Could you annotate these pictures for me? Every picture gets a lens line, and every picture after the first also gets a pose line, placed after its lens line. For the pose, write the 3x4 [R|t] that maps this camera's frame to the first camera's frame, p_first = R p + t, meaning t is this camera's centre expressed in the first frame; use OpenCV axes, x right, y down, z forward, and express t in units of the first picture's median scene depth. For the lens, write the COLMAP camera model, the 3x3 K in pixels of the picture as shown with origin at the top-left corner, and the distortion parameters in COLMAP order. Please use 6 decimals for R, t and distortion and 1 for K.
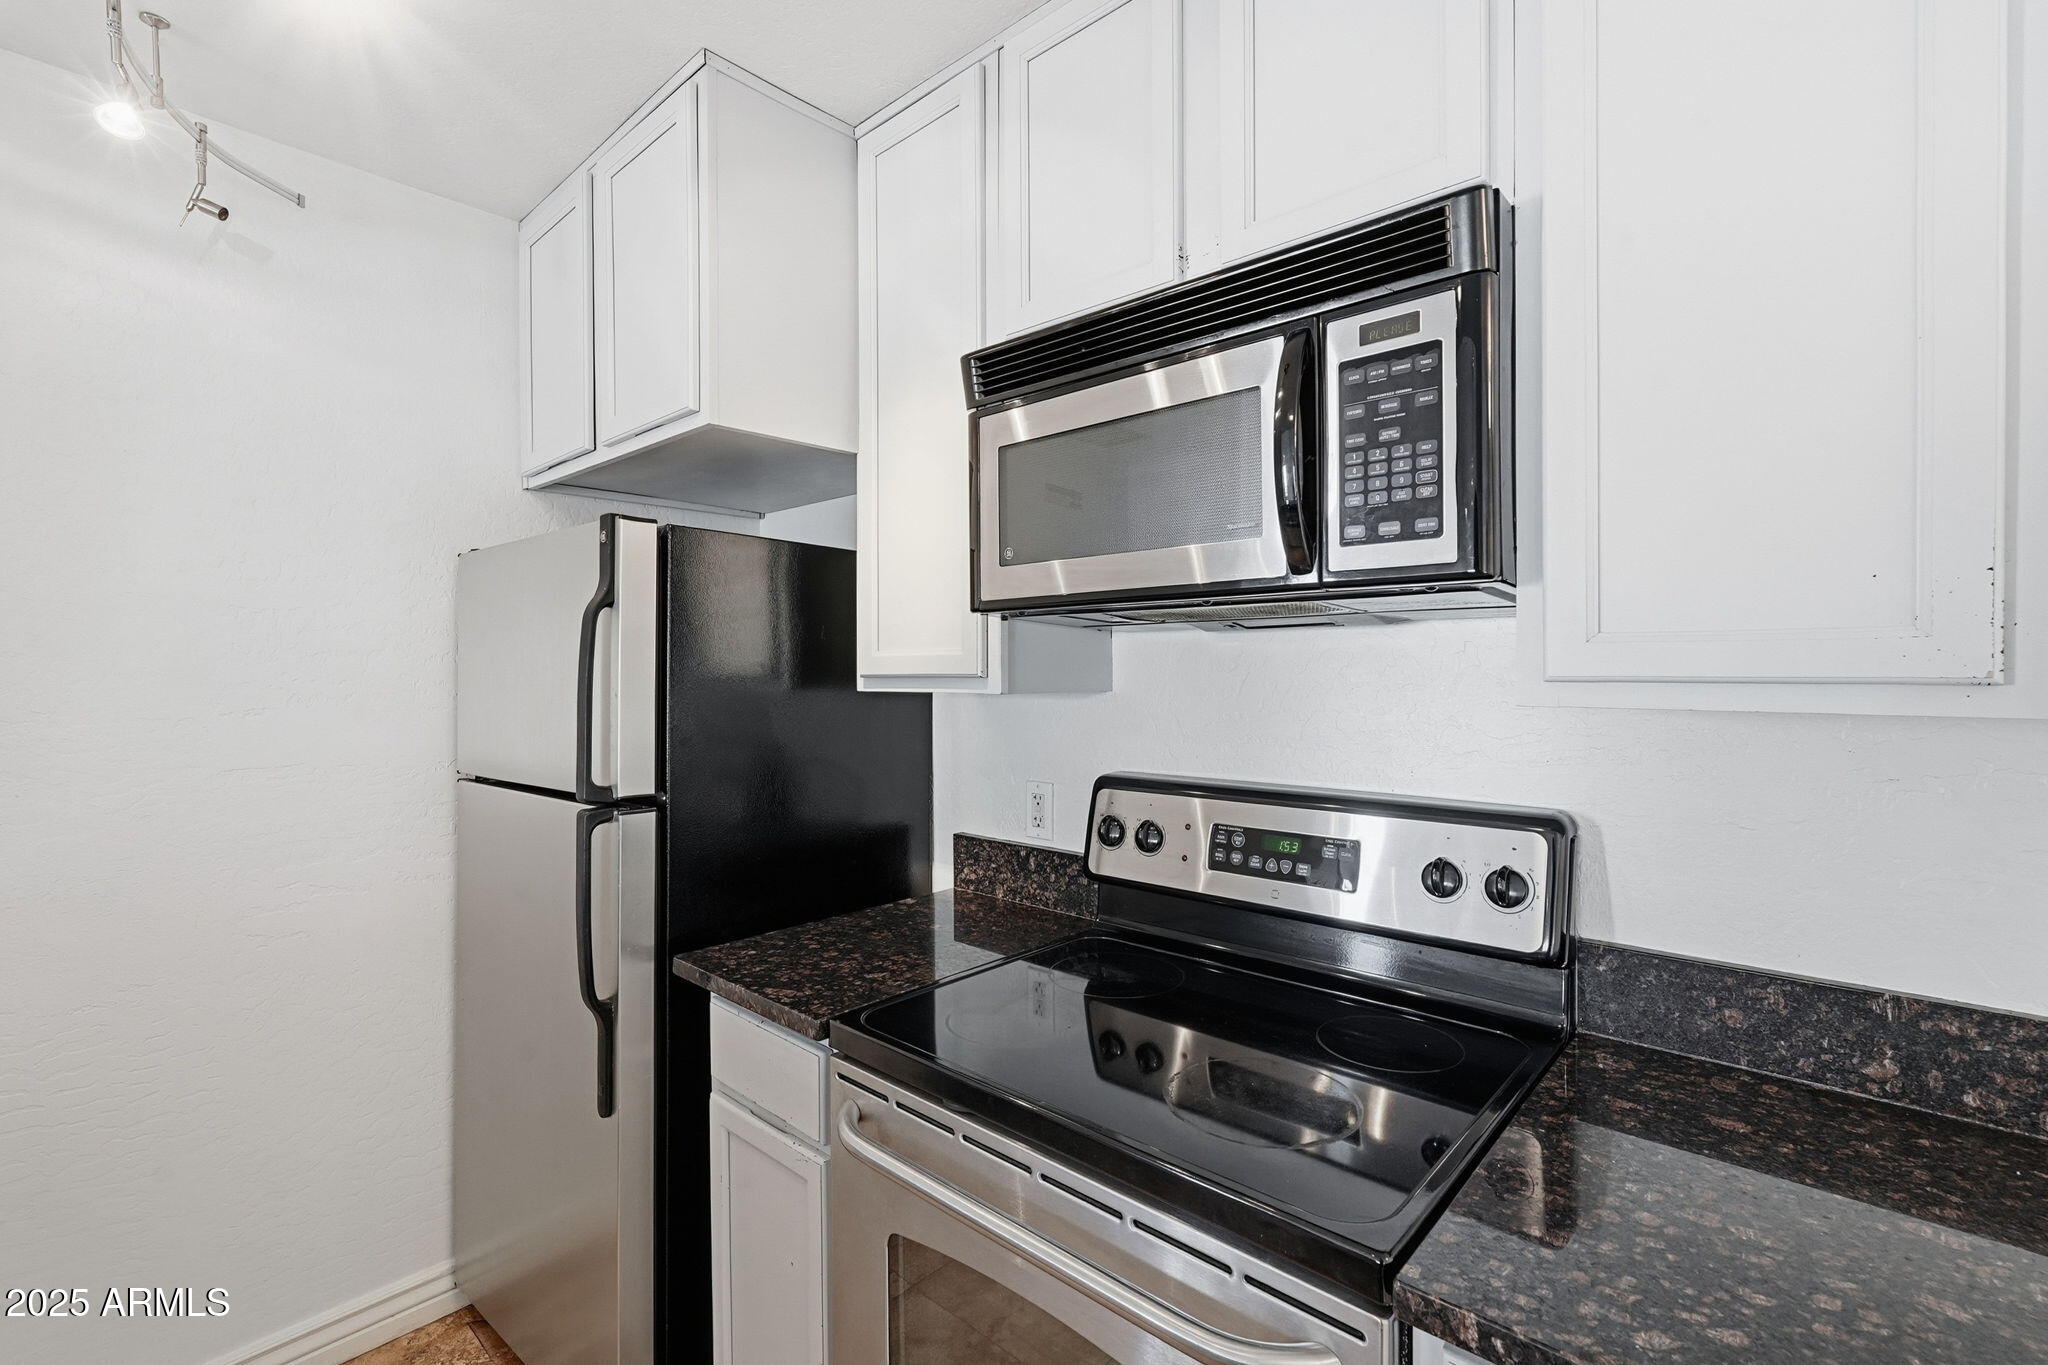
lens RADIAL K [[909.3, 0, 1026.0], [0, 909.3, 675.5], [0, 0, 1]] dist [-0.012627, 0.005452]
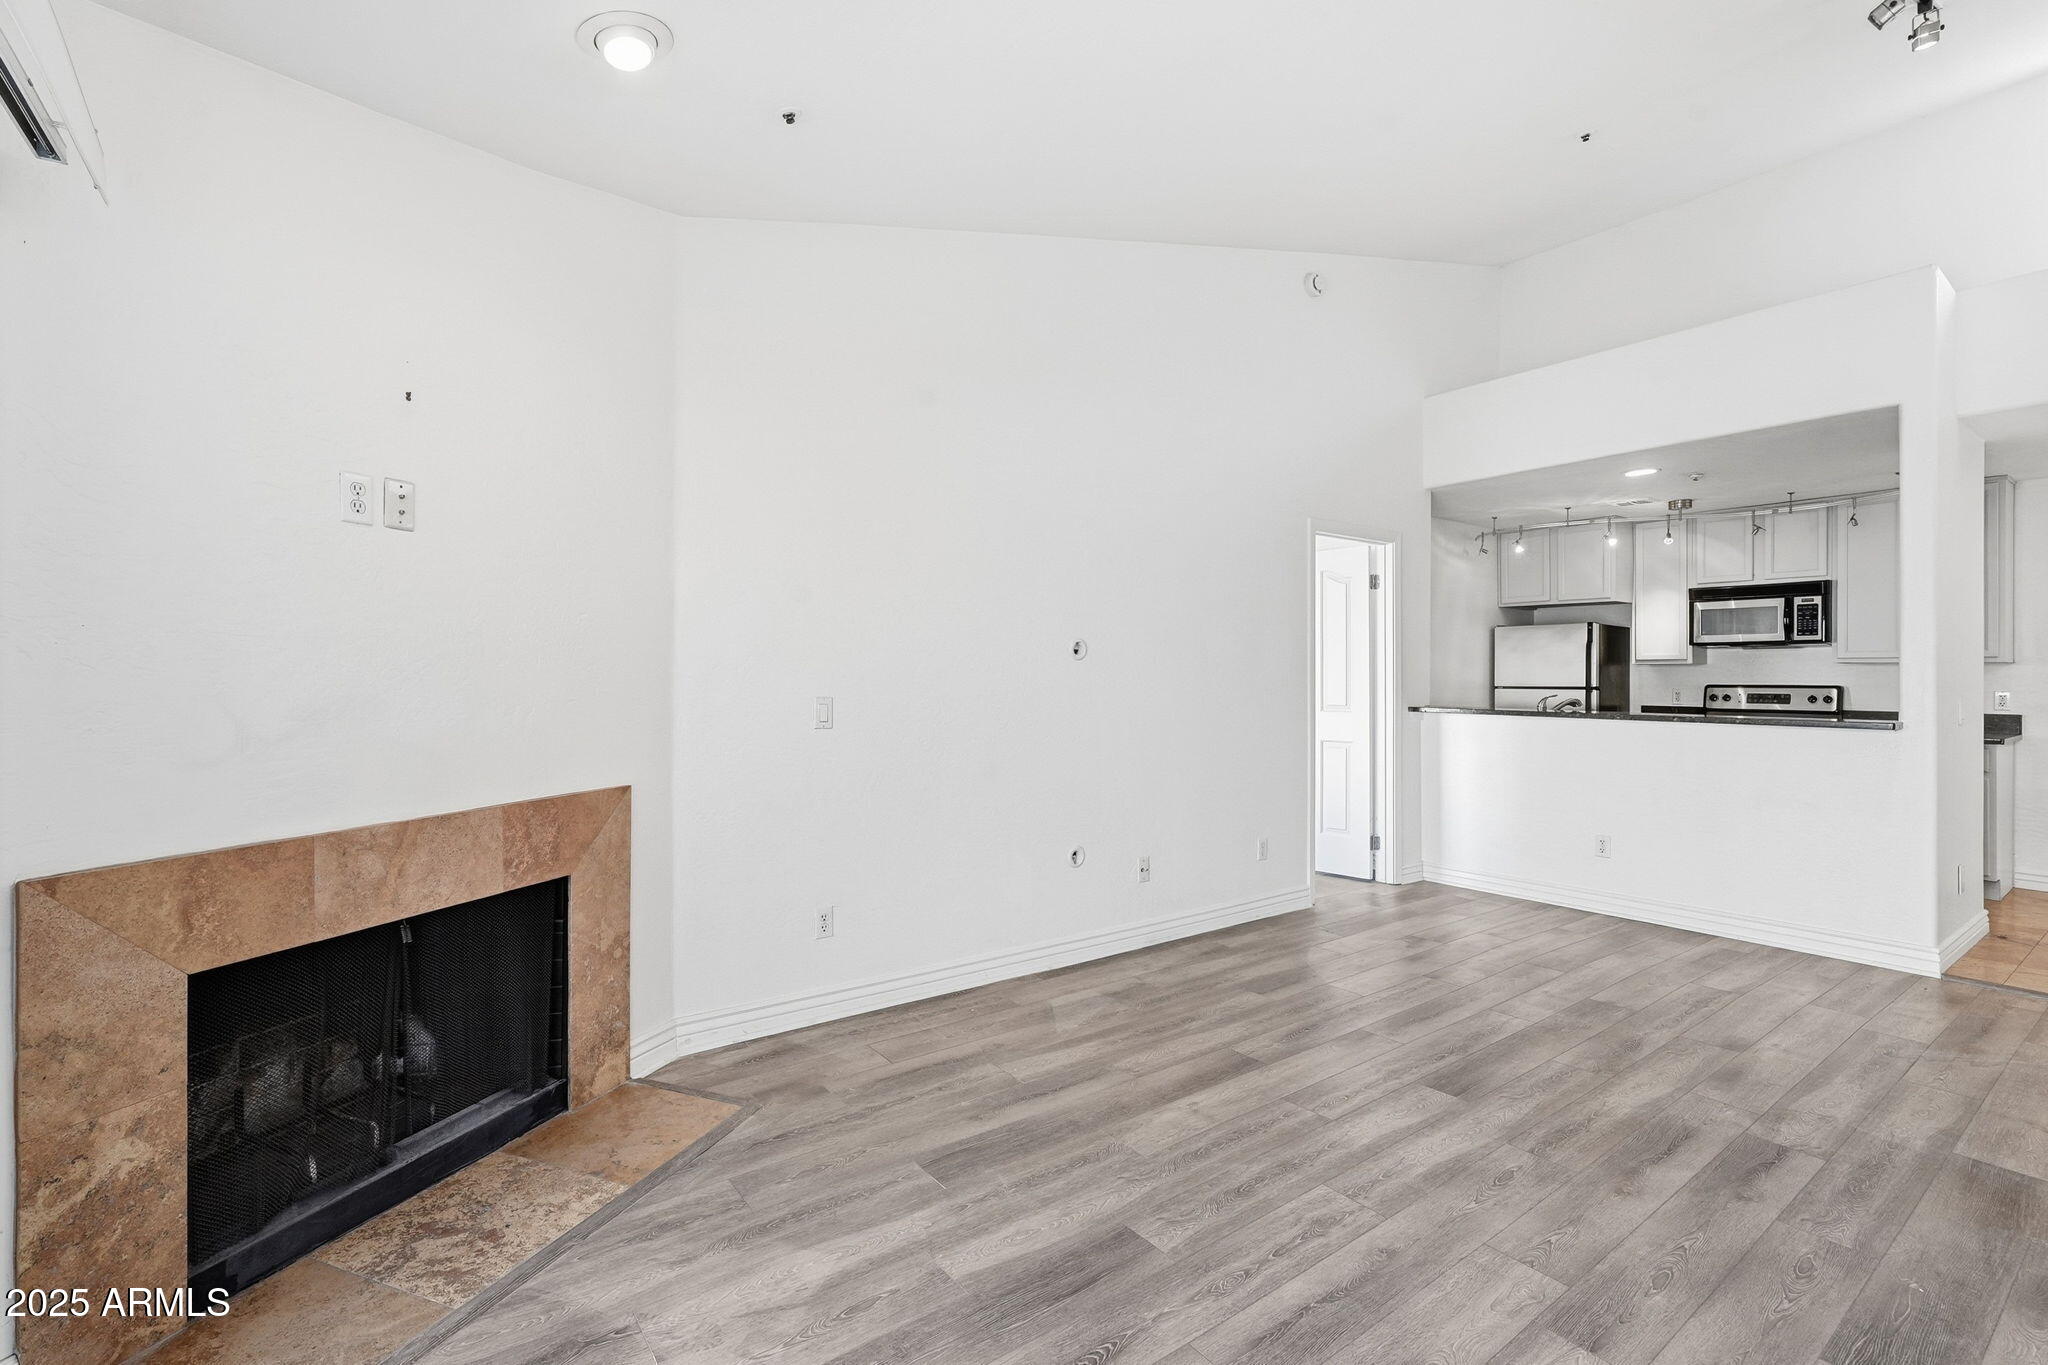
lens RADIAL K [[909.3, 0, 1023.4], [0, 909.3, 676.6], [0, 0, 1]] dist [-0.012627, 0.005452]
pose [[0.980235, 0.008291, -0.197663, -2.290640], [-0.009756, 0.999932, -0.006443, 0.141743], [0.197596, 0.008244, 0.980249, -3.849519]]
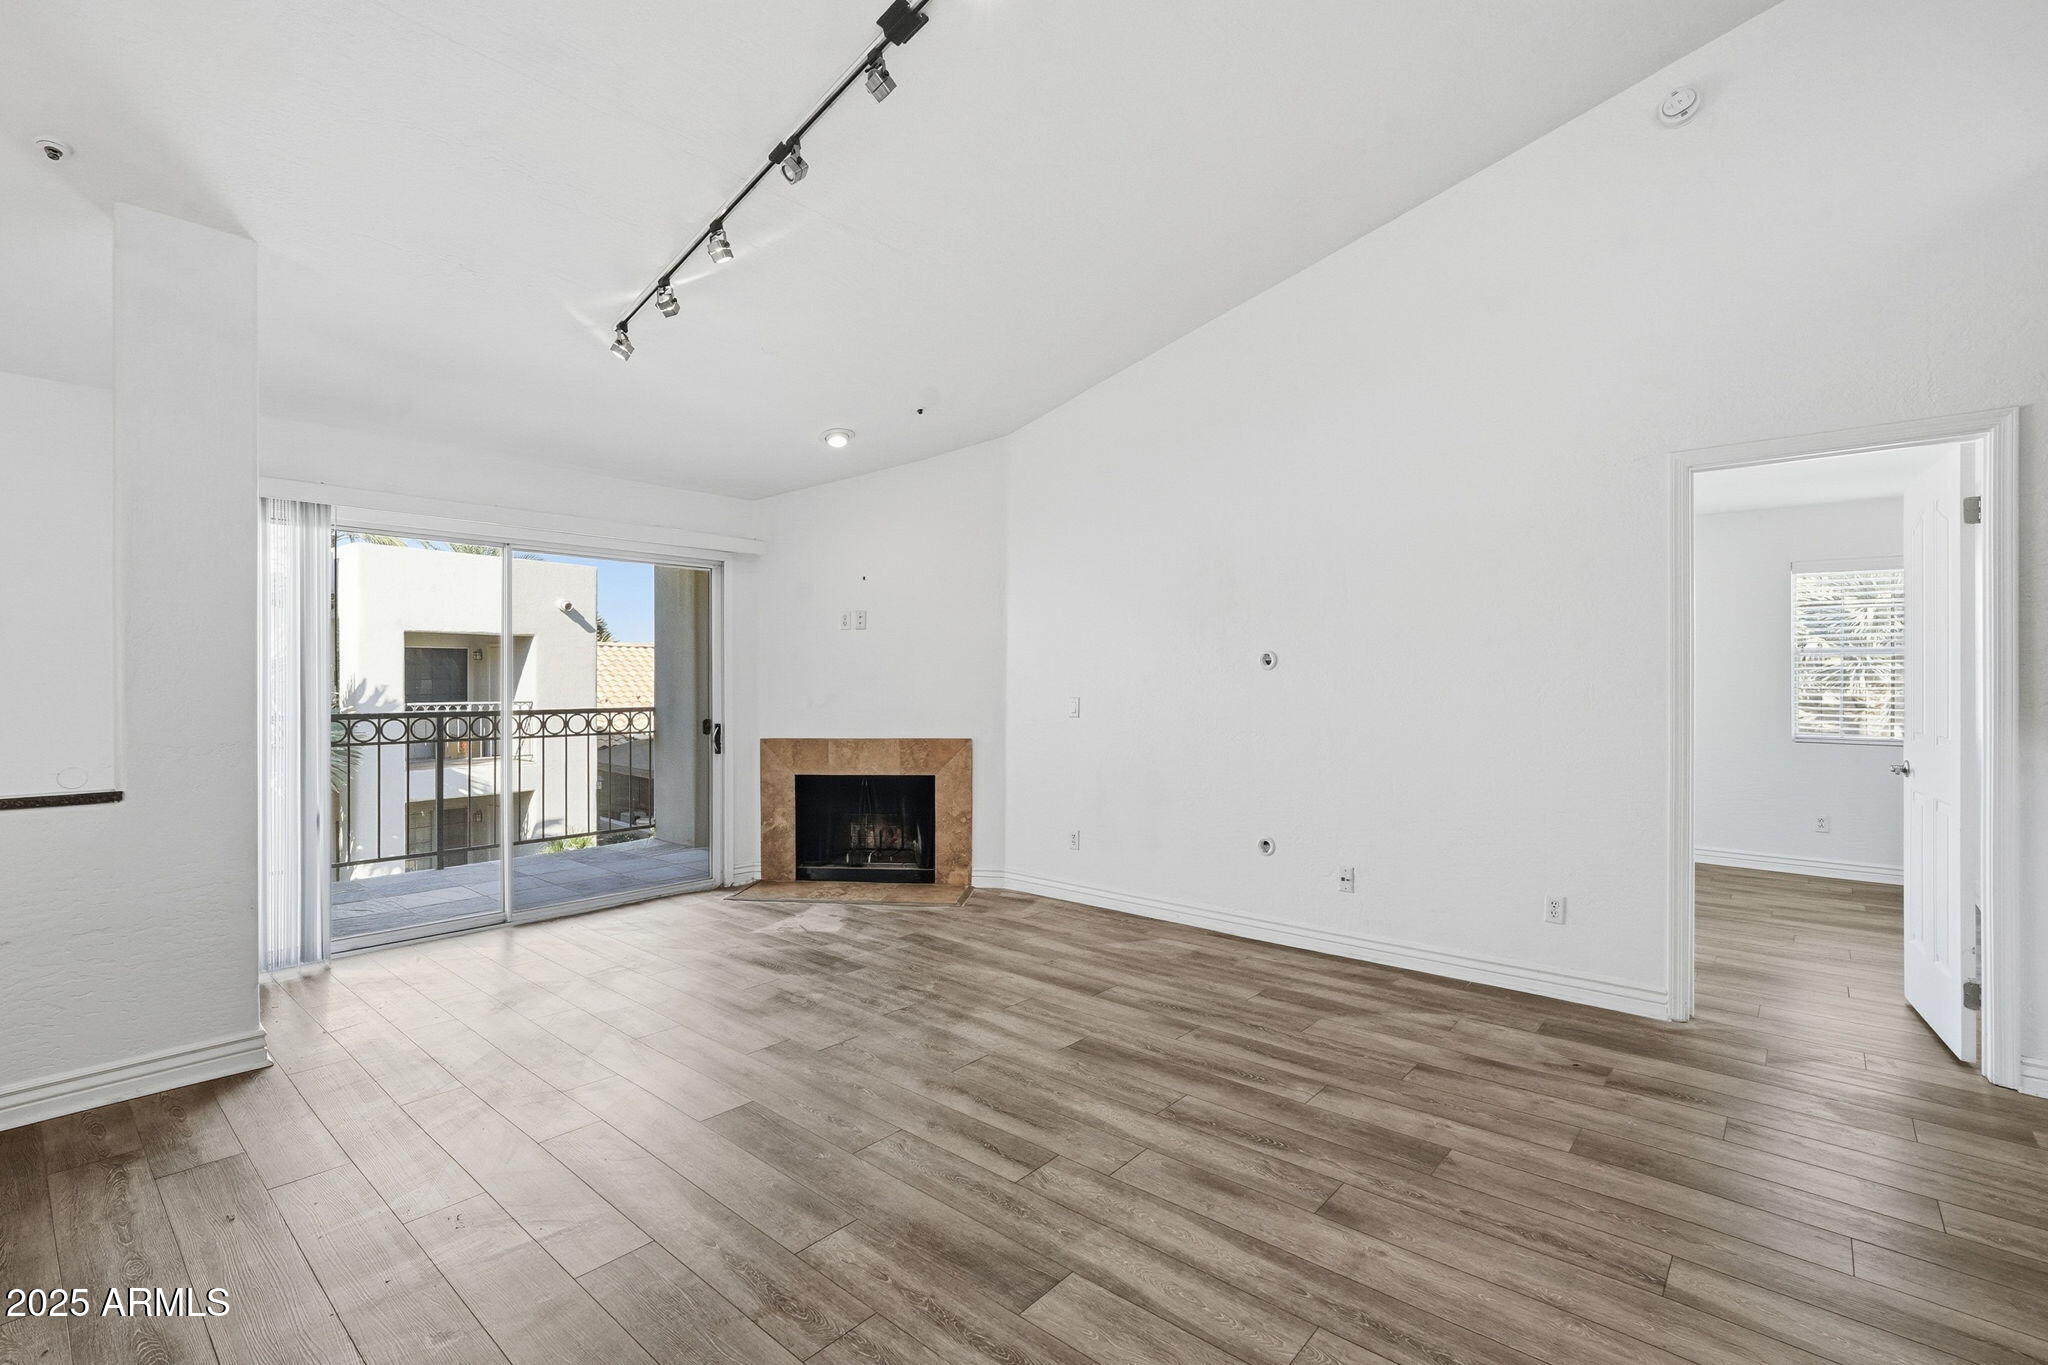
lens RADIAL K [[909.3, 0, 1027.3], [0, 909.3, 690.6], [0, 0, 1]] dist [-0.012627, 0.005452]
pose [[0.031365, 0.016878, -0.999365, 0.297726], [-0.009396, 0.999818, 0.016591, 0.099209], [0.999464, 0.008870, 0.031518, -2.064089]]
